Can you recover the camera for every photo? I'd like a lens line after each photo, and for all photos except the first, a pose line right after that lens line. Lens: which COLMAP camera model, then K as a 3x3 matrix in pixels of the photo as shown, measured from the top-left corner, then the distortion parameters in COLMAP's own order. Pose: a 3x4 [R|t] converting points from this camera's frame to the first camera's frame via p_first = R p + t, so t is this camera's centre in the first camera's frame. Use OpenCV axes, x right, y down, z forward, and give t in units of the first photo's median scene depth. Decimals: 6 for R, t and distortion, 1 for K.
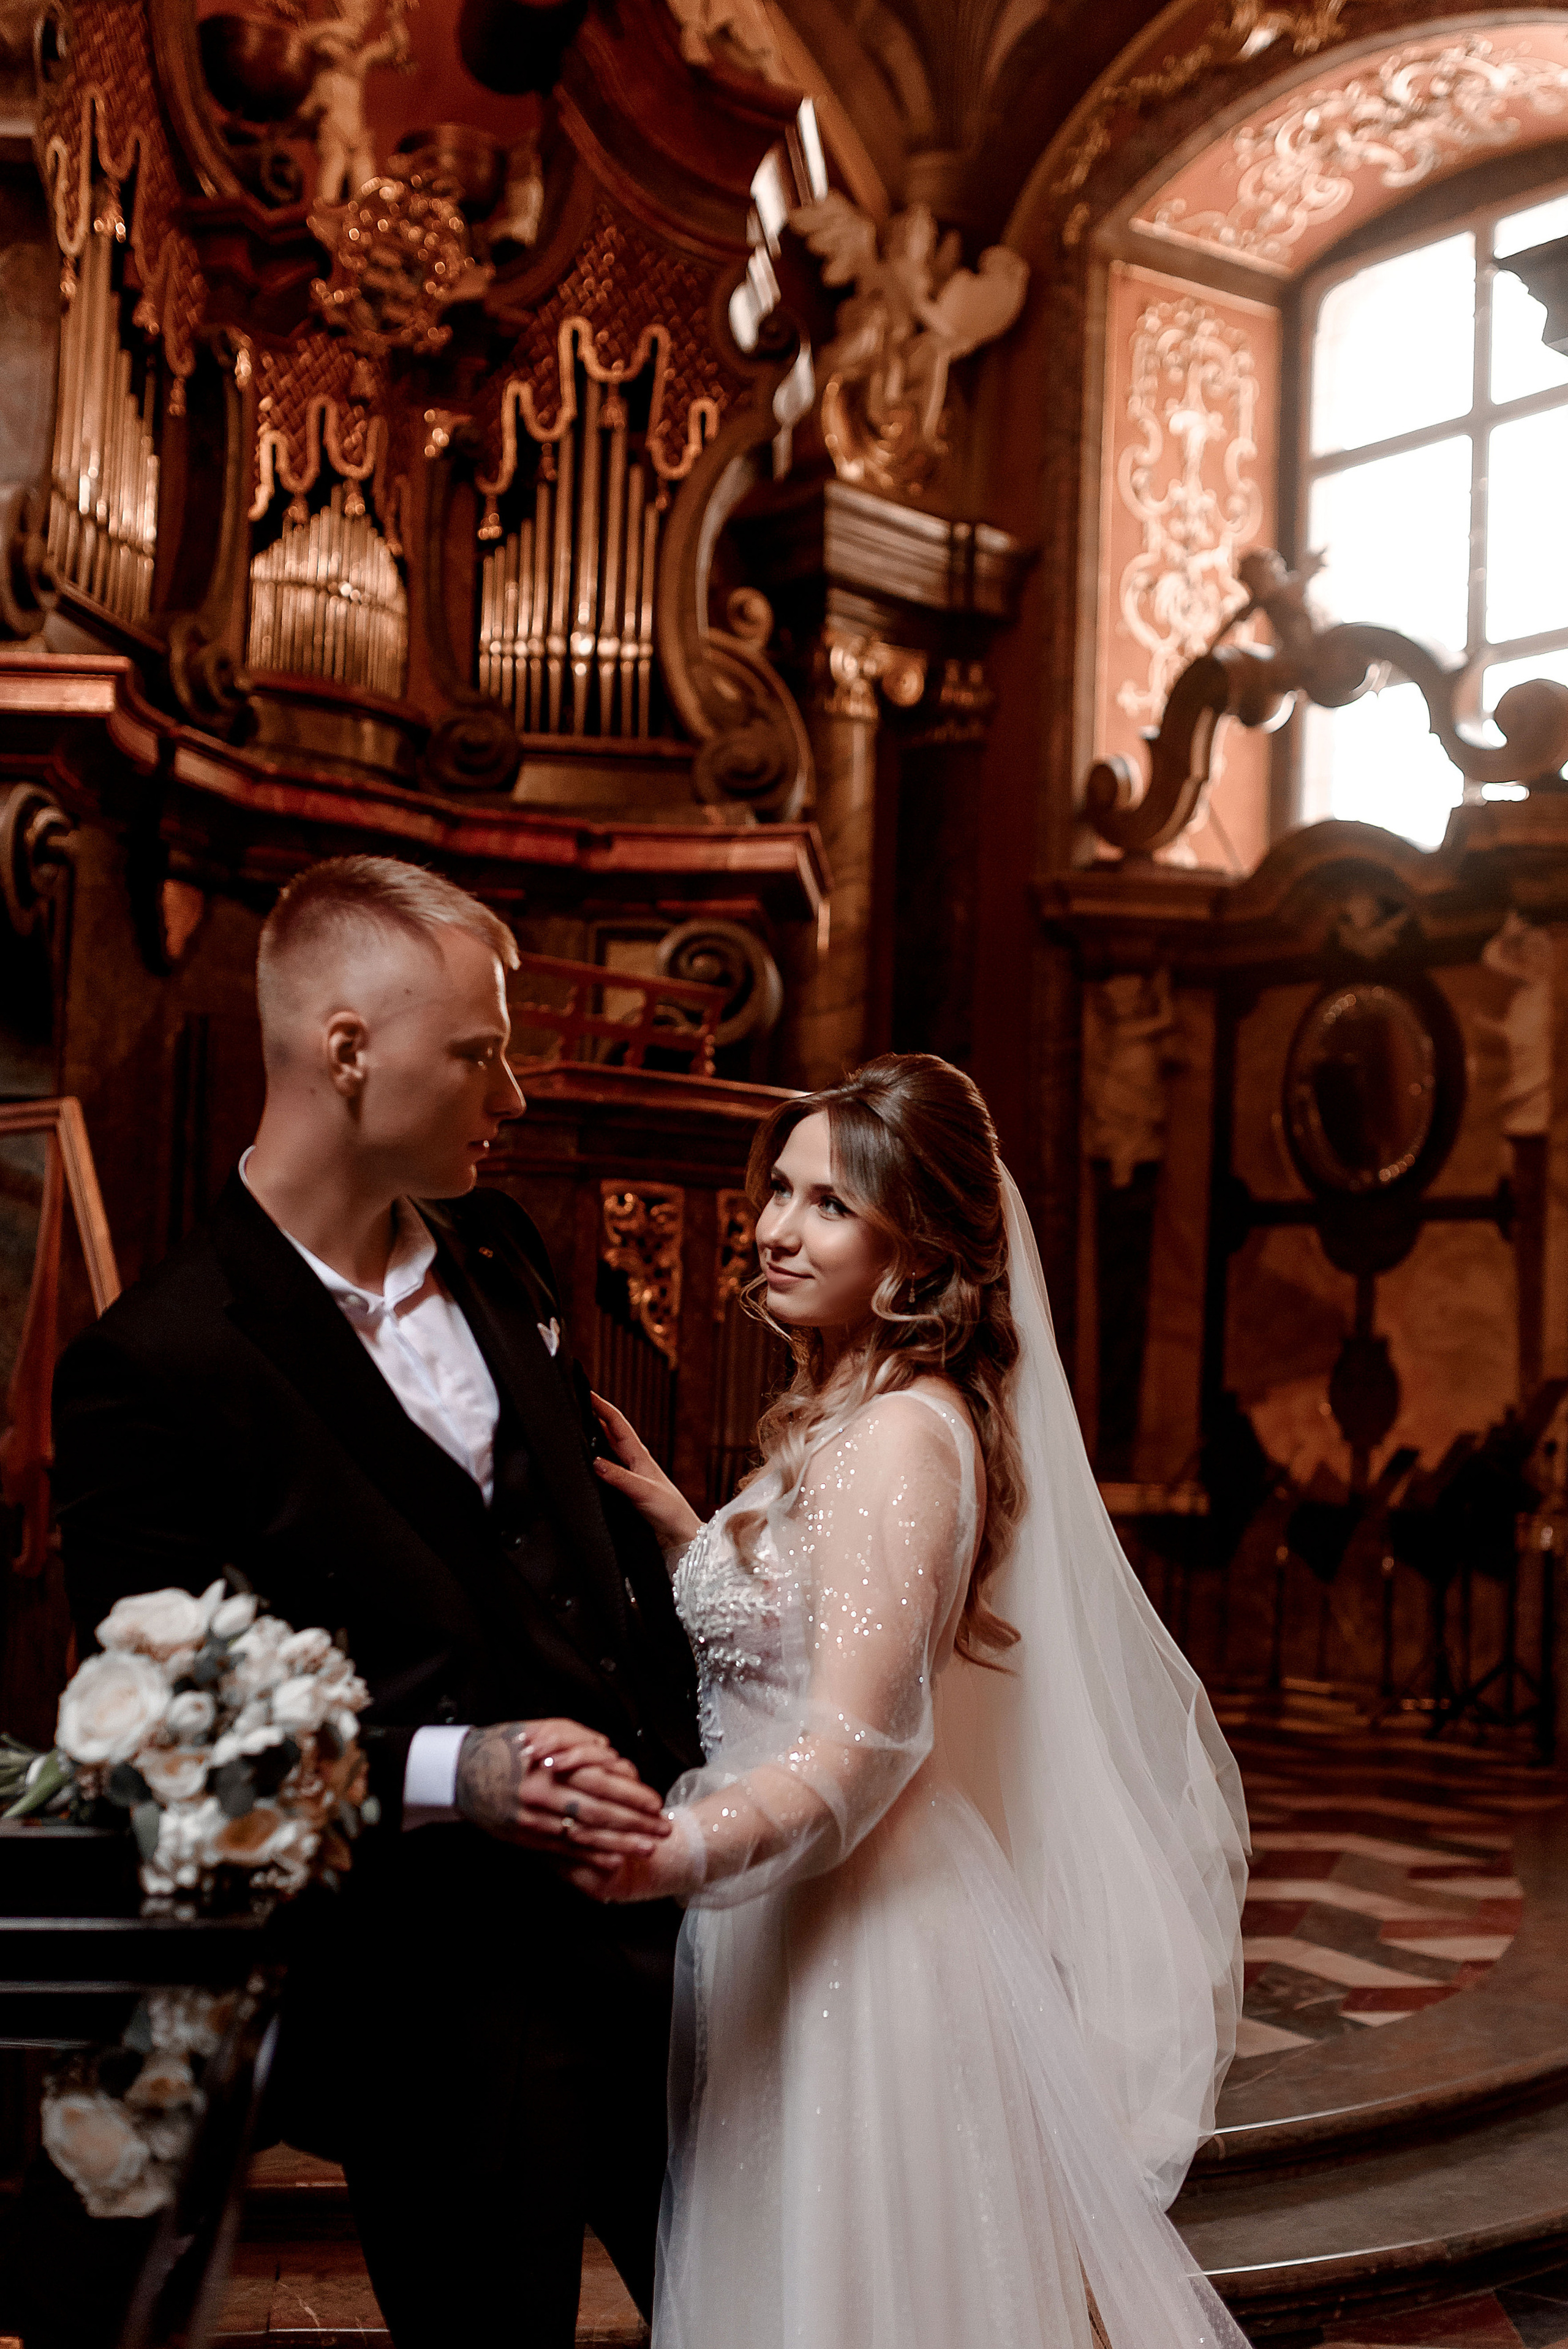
lens RADIAL K [[2541.3, 0, 827.6], [0, 2541.3, 1256.5], [0, 0, 1]] dist [-0.011781, 0.013480]
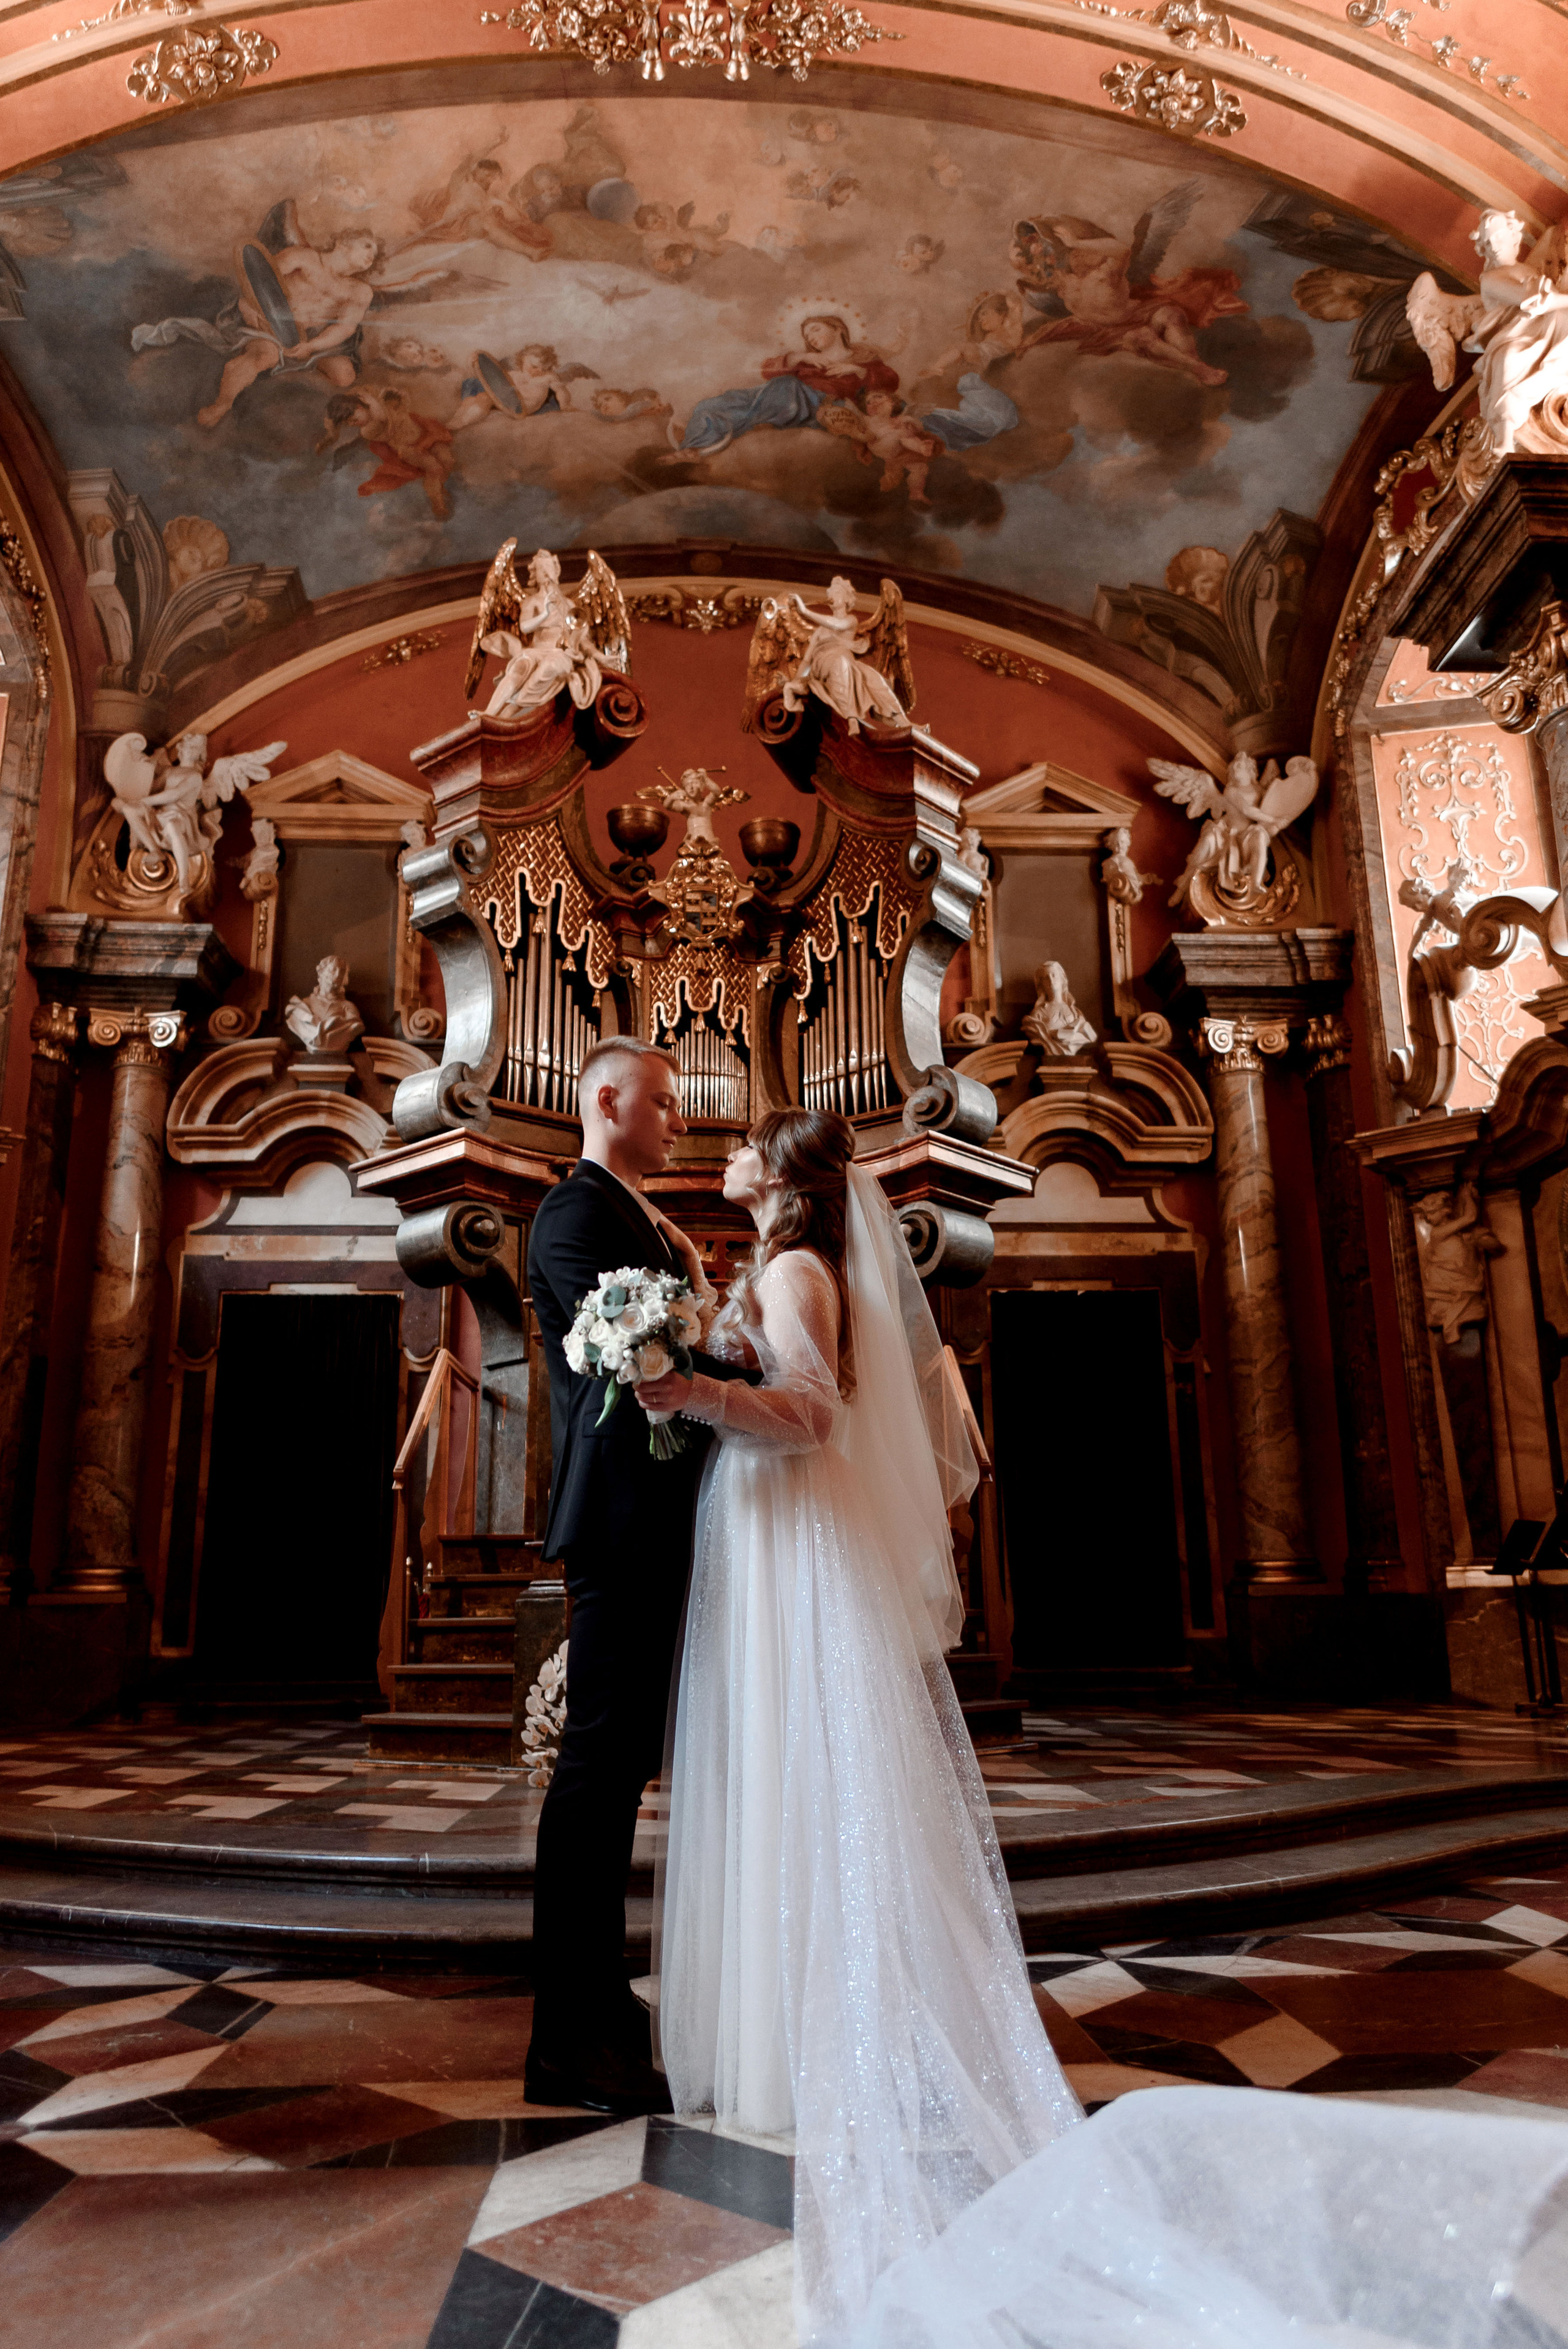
lens RADIAL K [[1503.9, 0, 777.5], [0, 1503.9, 1255.5], [0, 0, 1]] dist [-0.007052, 0.002886]
pose [[0.768828, -0.194501, -0.609157, 0.497729], [0.073325, 0.973150, -0.218178, 0.112098], [0.635238, 0.123075, 0.762447, 0.221228]]
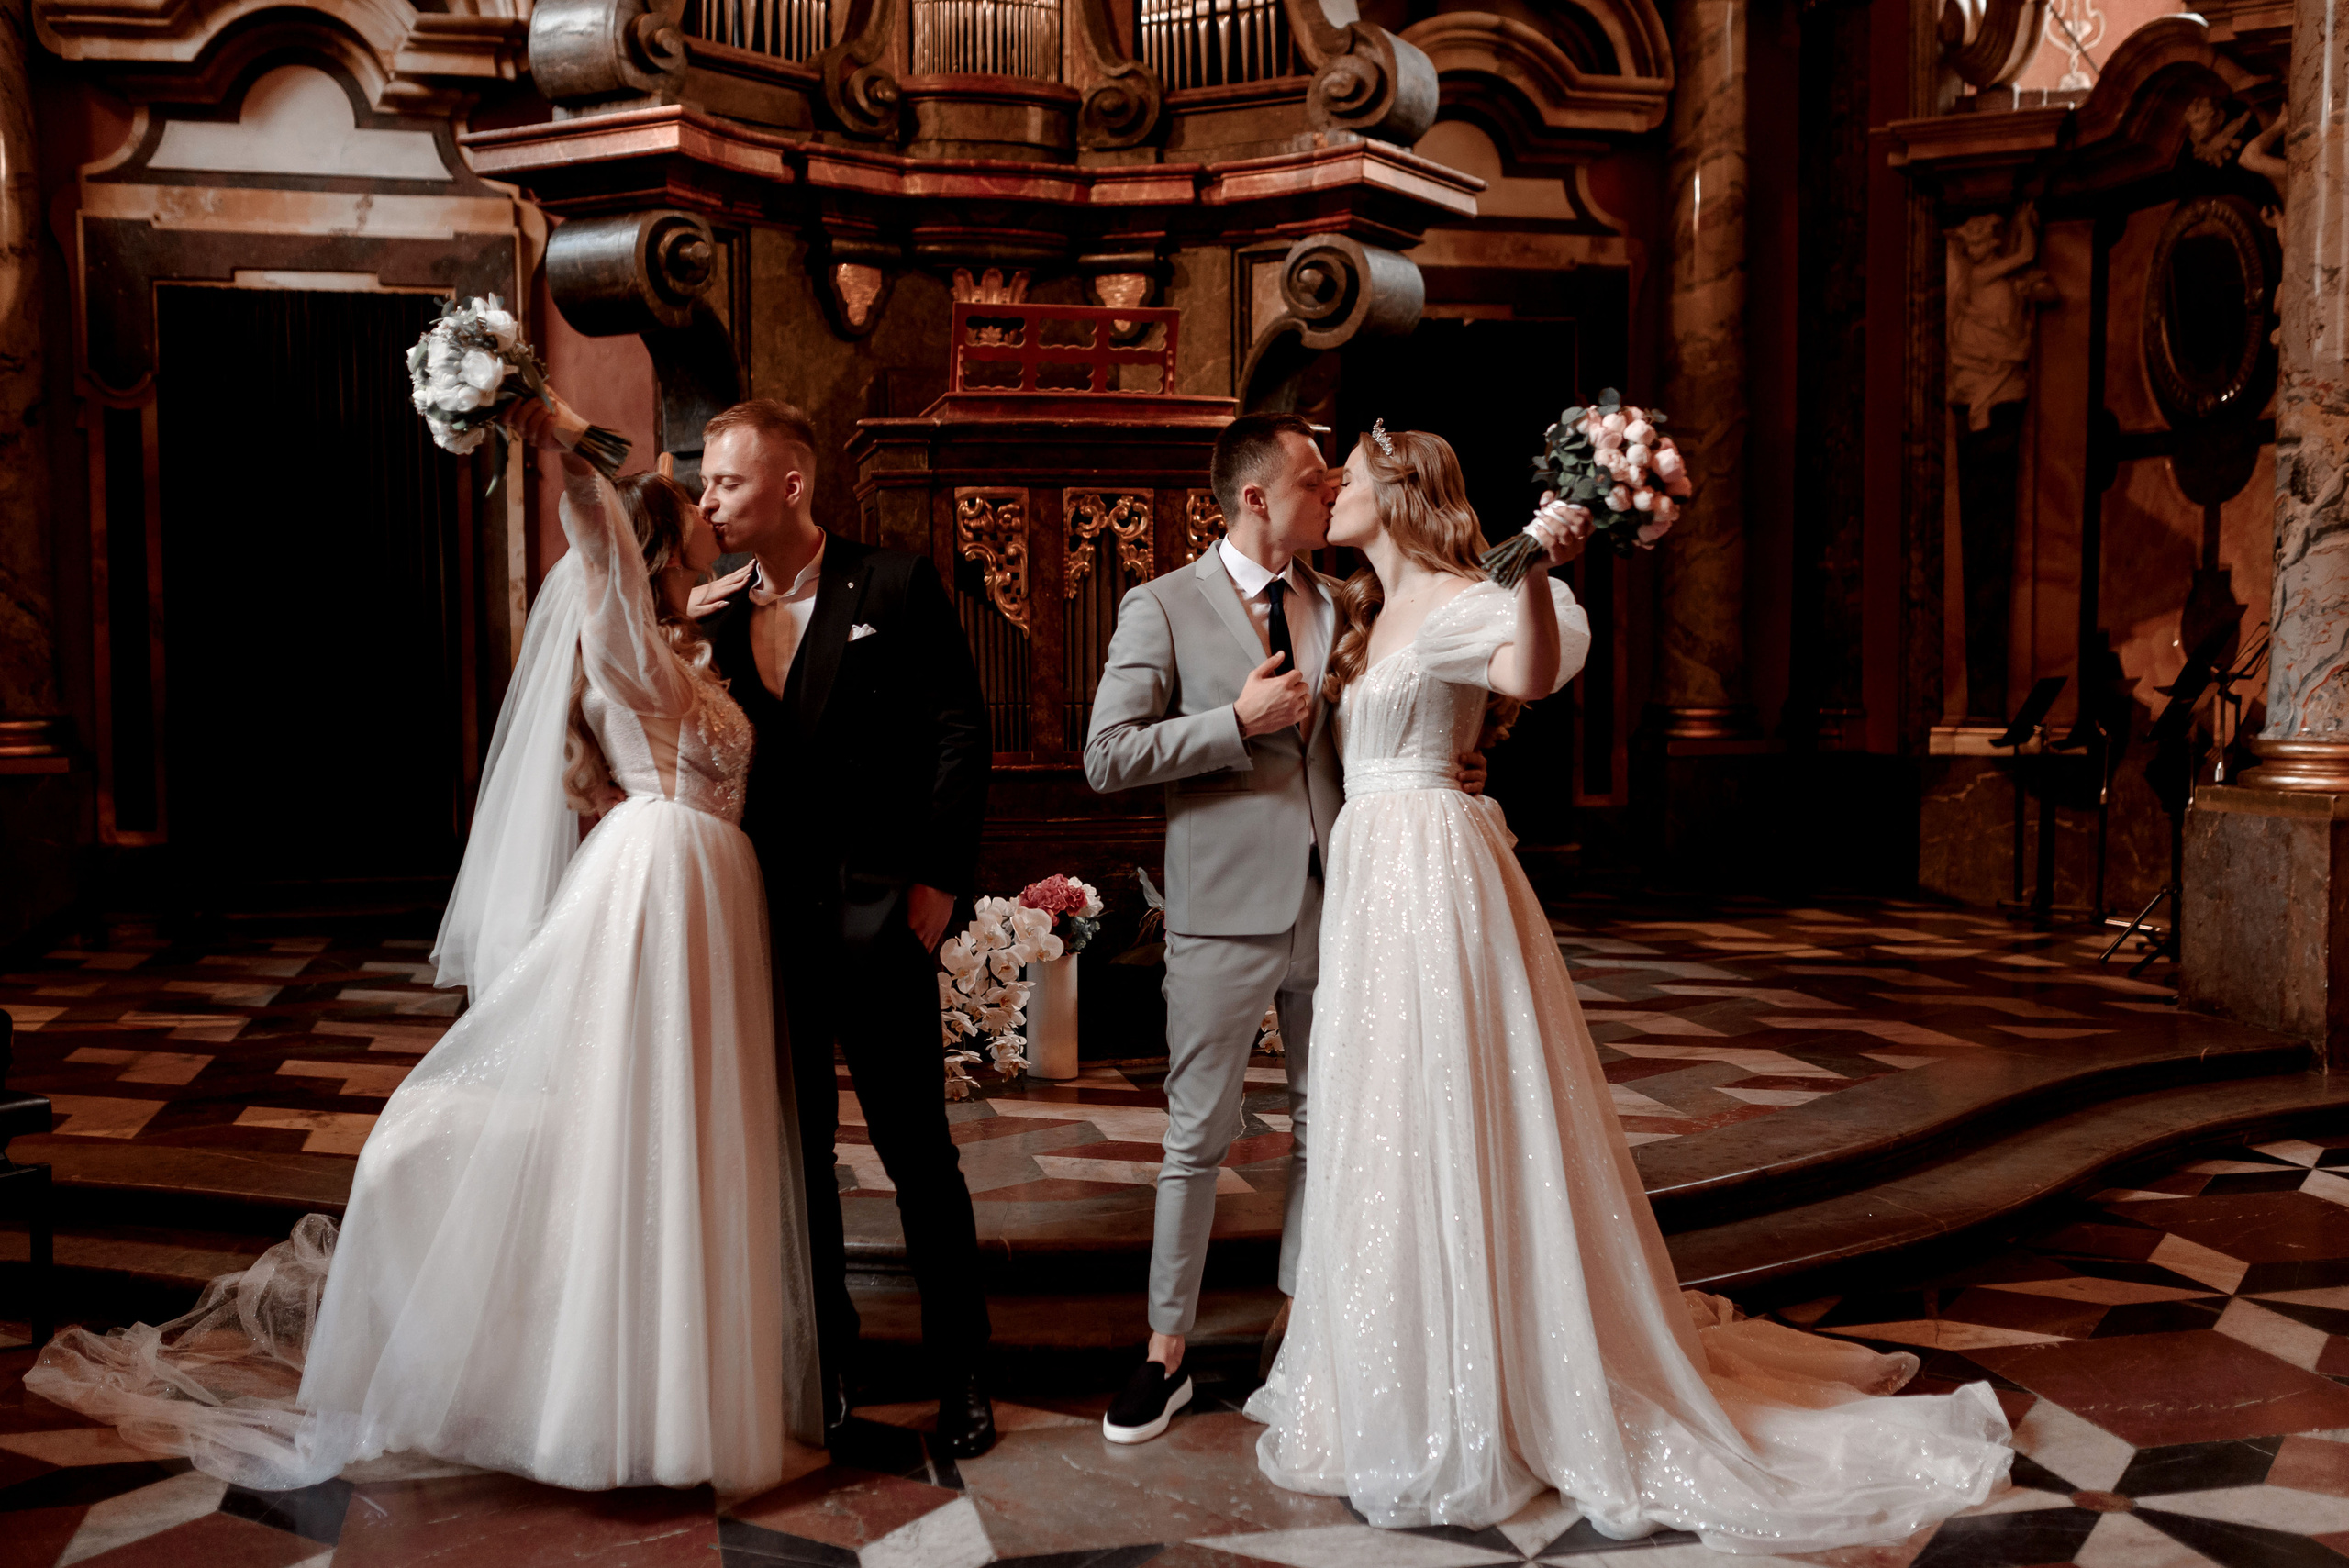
lens RADIAL K [[2369.9, 0, 1168.5], [0, 2369.9, 788.6], [0, 0, 1]] dist [-0.000814, -0.000879]
pose [[0.874935, -0.010921, -0.484117, 0.423051], [0.061759, 0.994098, 0.089192, 0.014309], [0.480285, -0.107936, 0.870446, 0.029496]]
